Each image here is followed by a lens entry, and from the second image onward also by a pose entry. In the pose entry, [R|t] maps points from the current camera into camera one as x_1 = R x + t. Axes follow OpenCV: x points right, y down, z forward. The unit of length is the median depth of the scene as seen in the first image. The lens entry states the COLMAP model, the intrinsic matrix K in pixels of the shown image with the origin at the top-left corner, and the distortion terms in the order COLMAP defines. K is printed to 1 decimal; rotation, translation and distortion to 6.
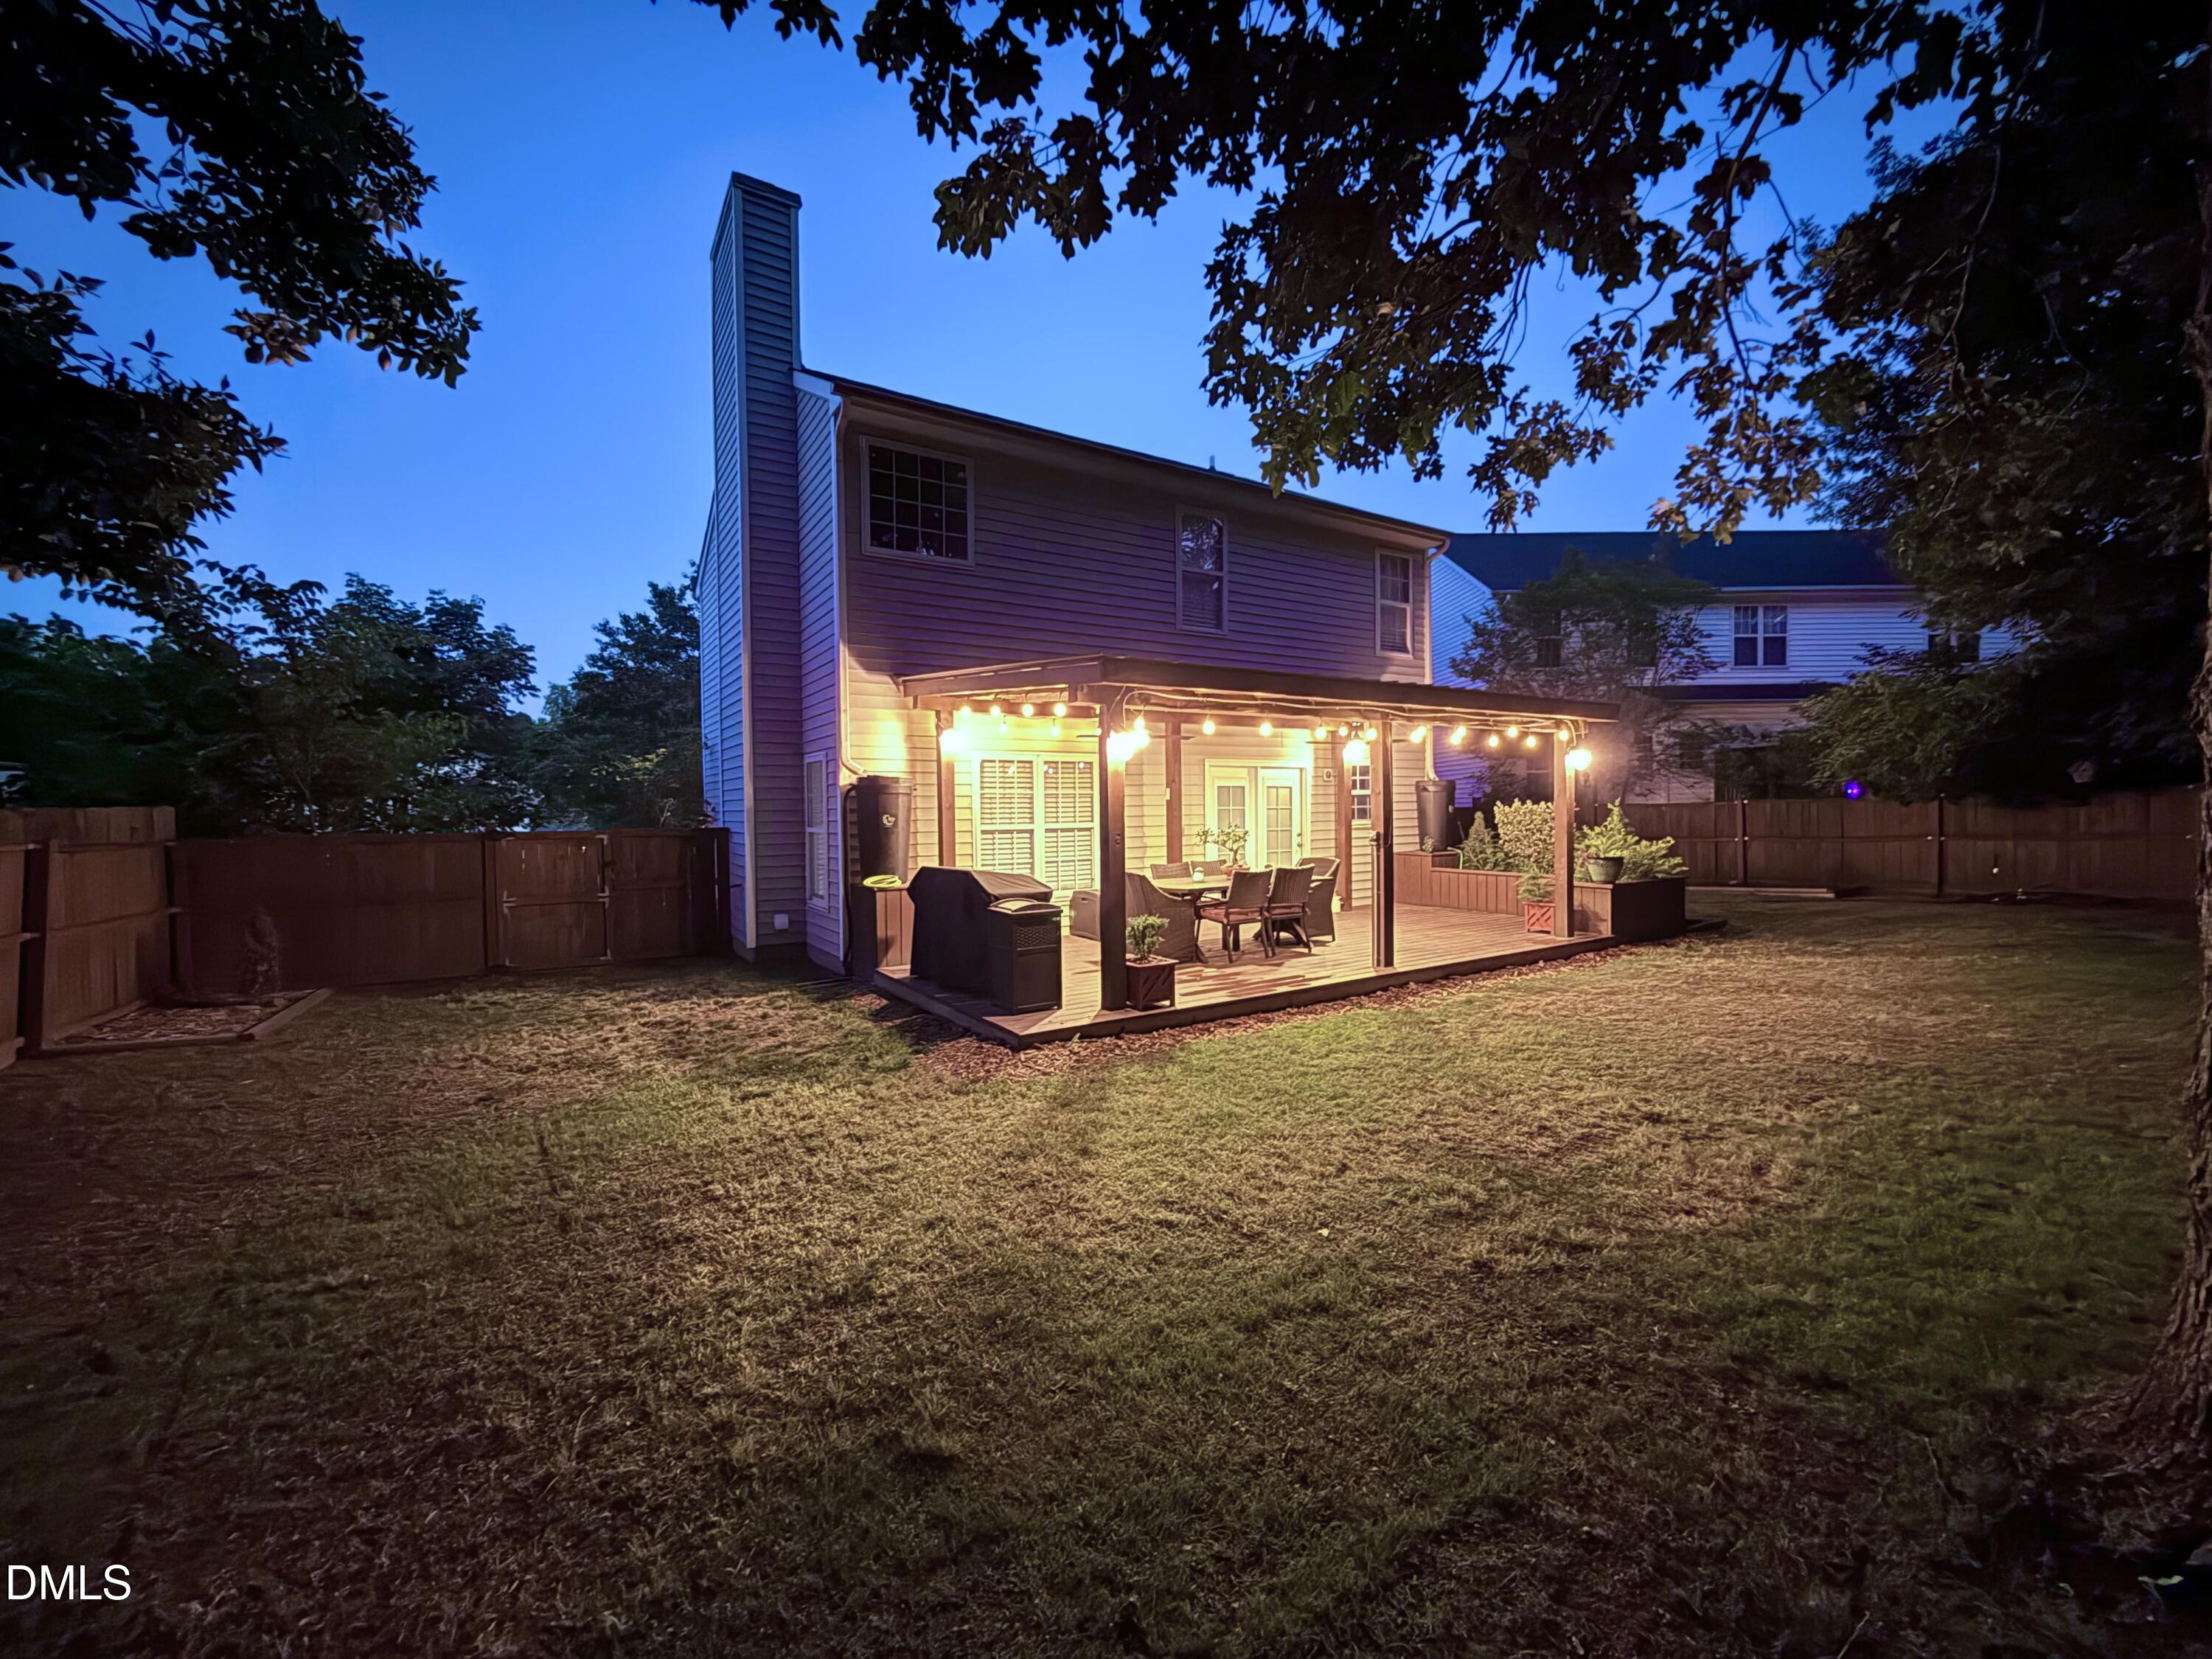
lens RADIAL K [[889.4, 0, 1093.1], [0, 889.4, 824.3], [0, 0, 1]] dist [0.000076, -0.000038]
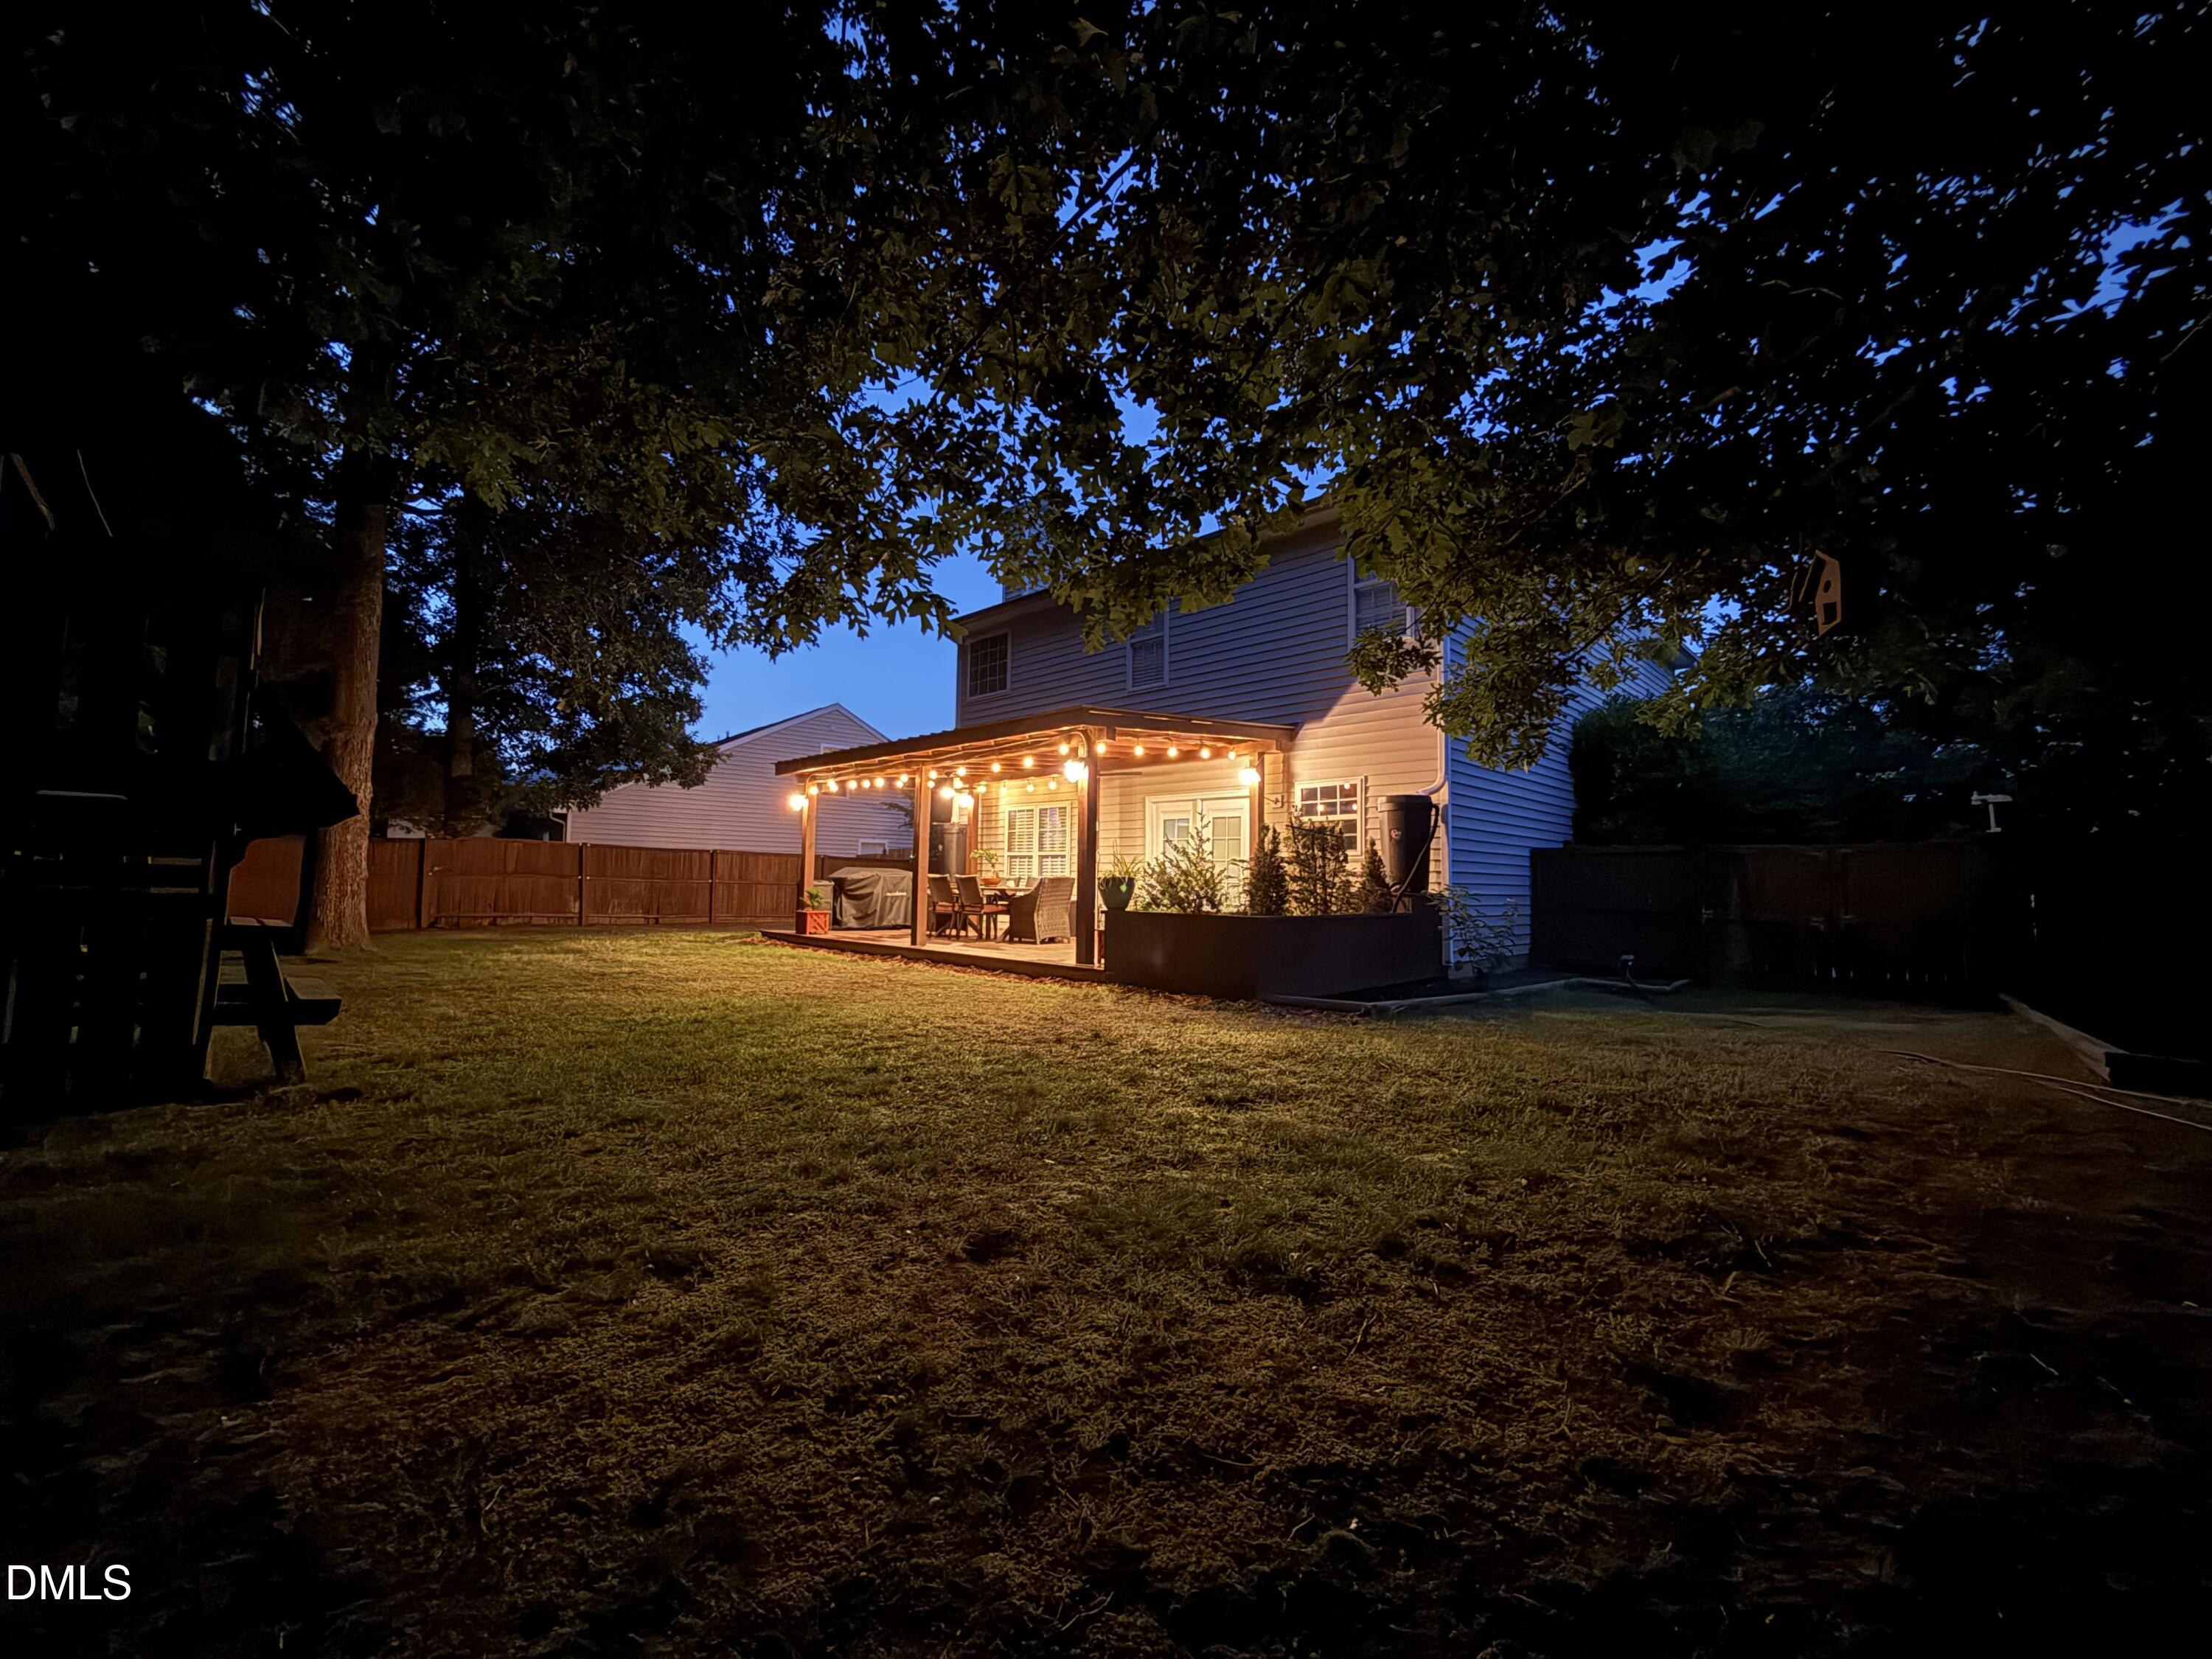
lens RADIAL K [[851.7, 0, 1100.3], [0, 851.7, 819.5], [0, 0, 1]] dist [-0.001369, -0.000079]
pose [[0.217883, -0.054380, -0.974459, 1.313741], [-0.038557, 0.997187, -0.064270, 0.031687], [0.975213, 0.051576, 0.215174, 0.787349]]
